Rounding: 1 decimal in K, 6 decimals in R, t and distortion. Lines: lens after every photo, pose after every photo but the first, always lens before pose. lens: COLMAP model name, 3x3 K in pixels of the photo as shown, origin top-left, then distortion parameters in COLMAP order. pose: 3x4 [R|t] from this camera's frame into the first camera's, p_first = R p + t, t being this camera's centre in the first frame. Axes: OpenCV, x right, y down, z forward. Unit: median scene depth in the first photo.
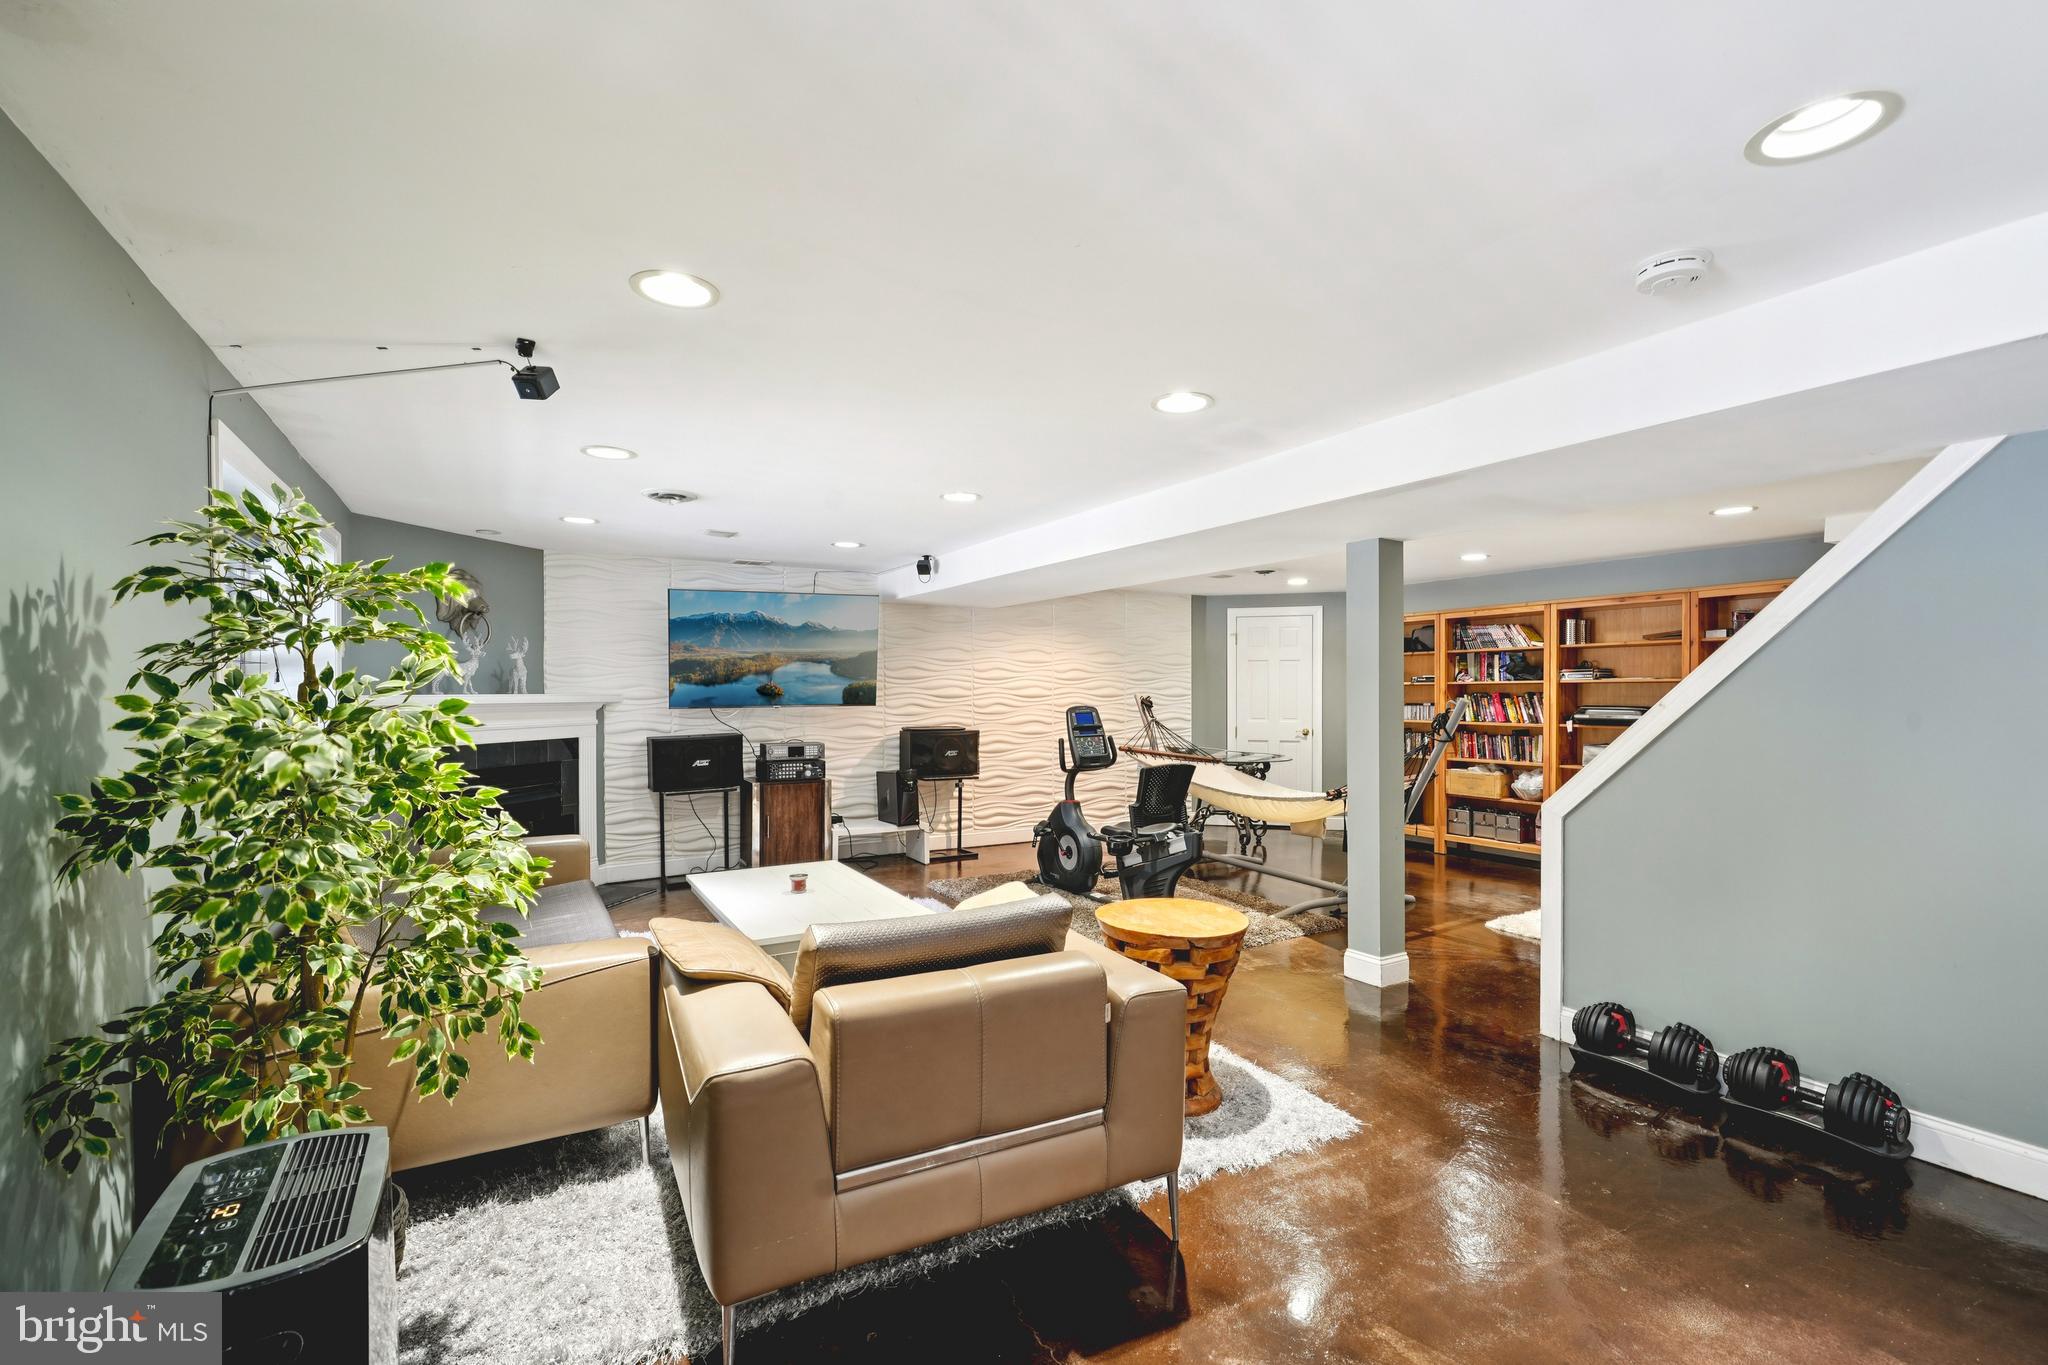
lens RADIAL K [[883.6, 0, 1024.0], [0, 883.6, 682.5], [0, 0, 1]] dist [0.000803, -0.000008]
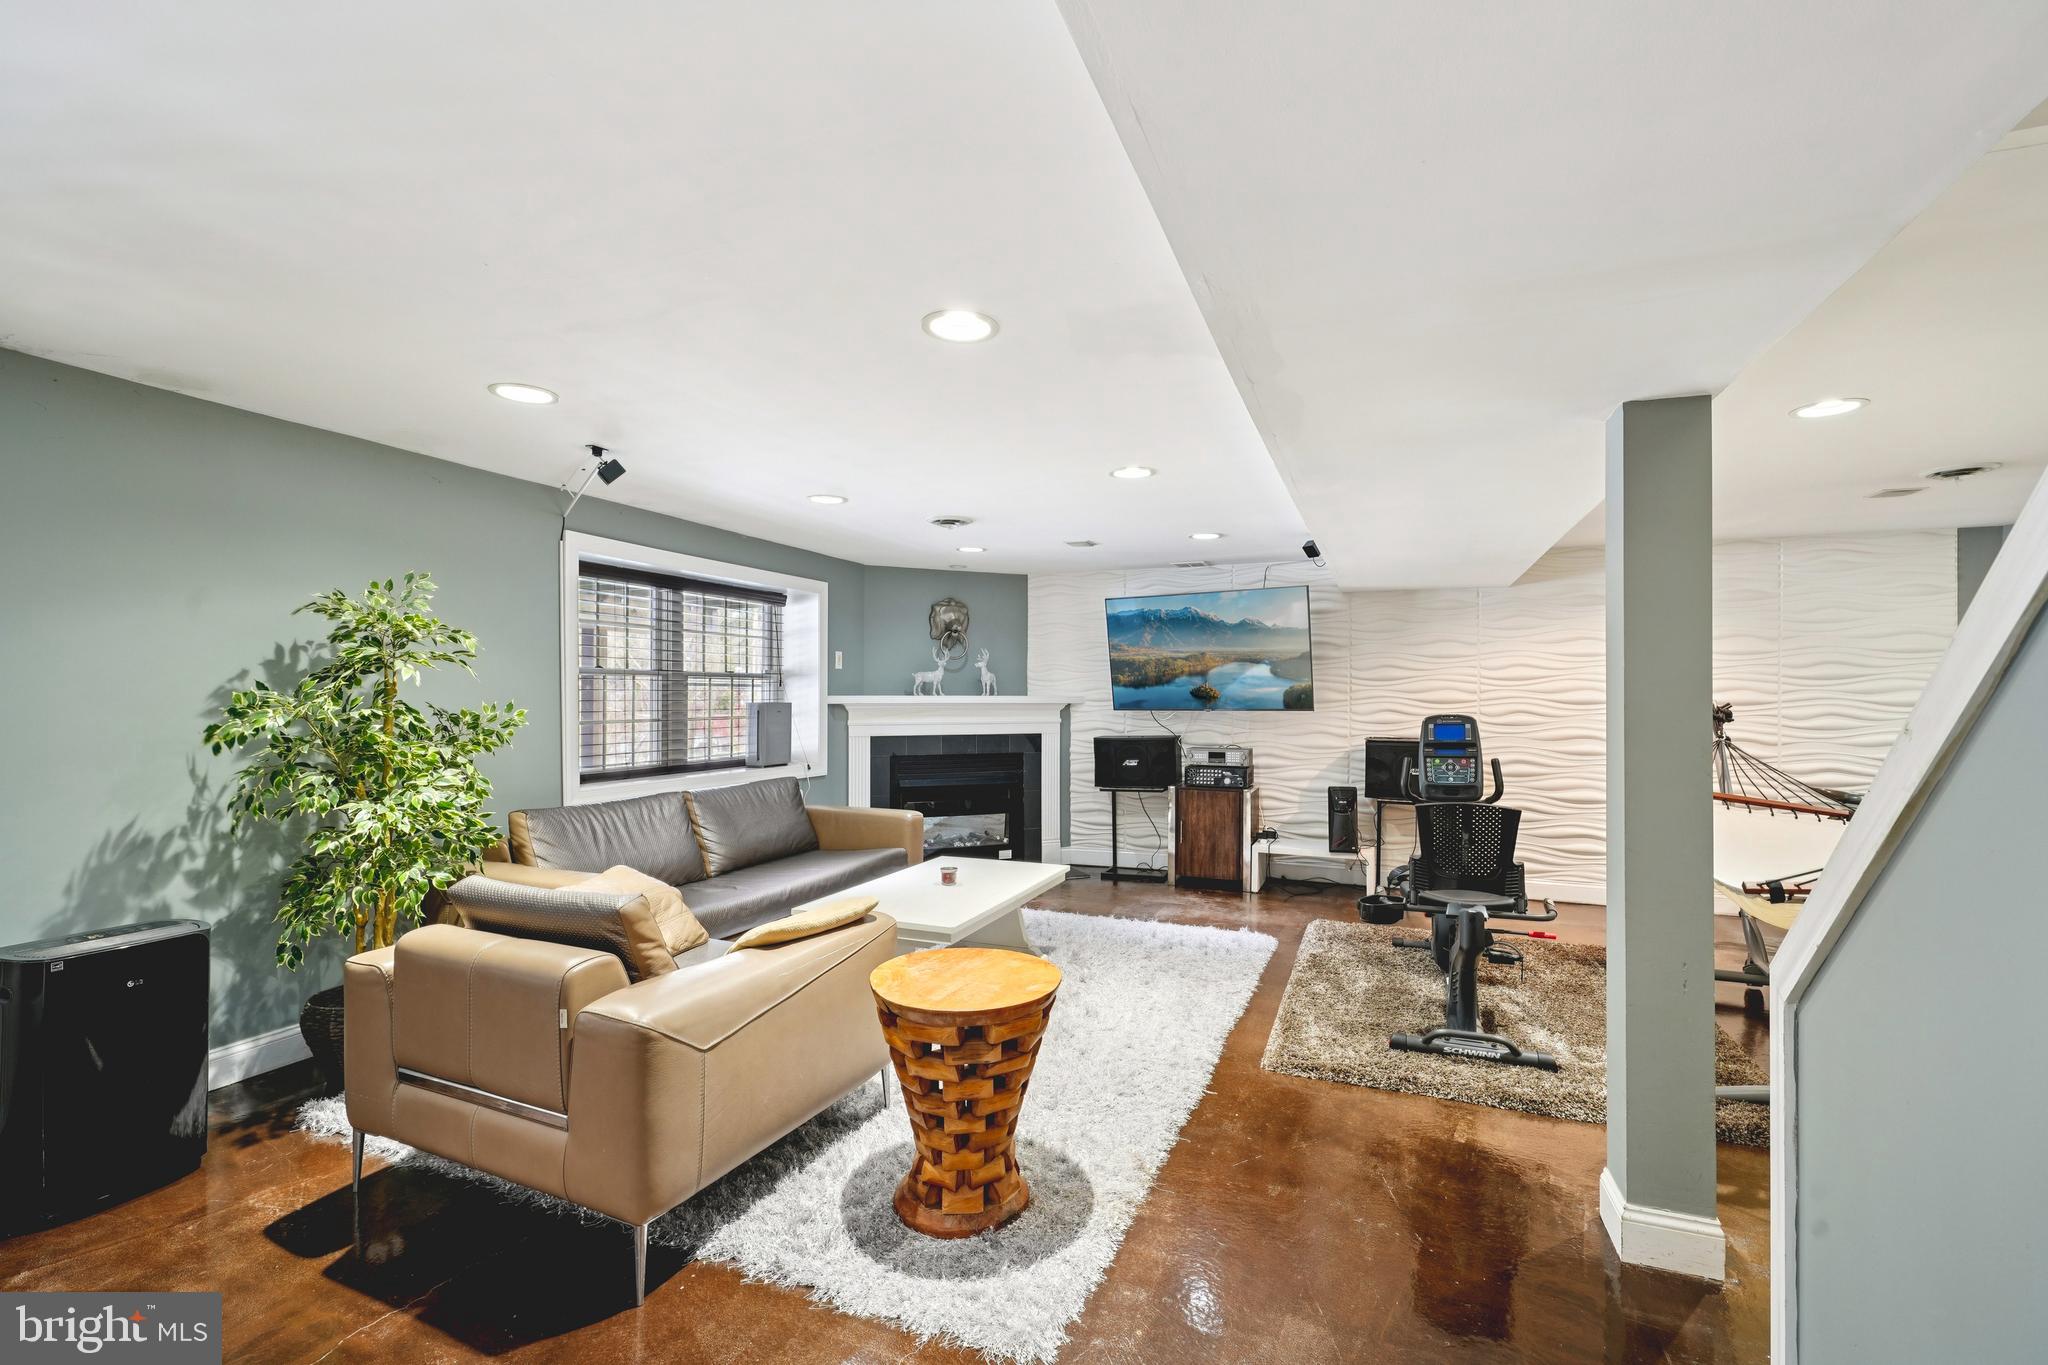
lens RADIAL K [[916.2, 0, 1024.0], [0, 916.2, 682.5], [0, 0, 1]] dist [0.000441, 0.000007]
pose [[0.646760, -0.005757, -0.762672, 0.363264], [0.003559, 0.999983, -0.004529, 0.001496], [0.762685, 0.000215, 0.646770, 0.205926]]
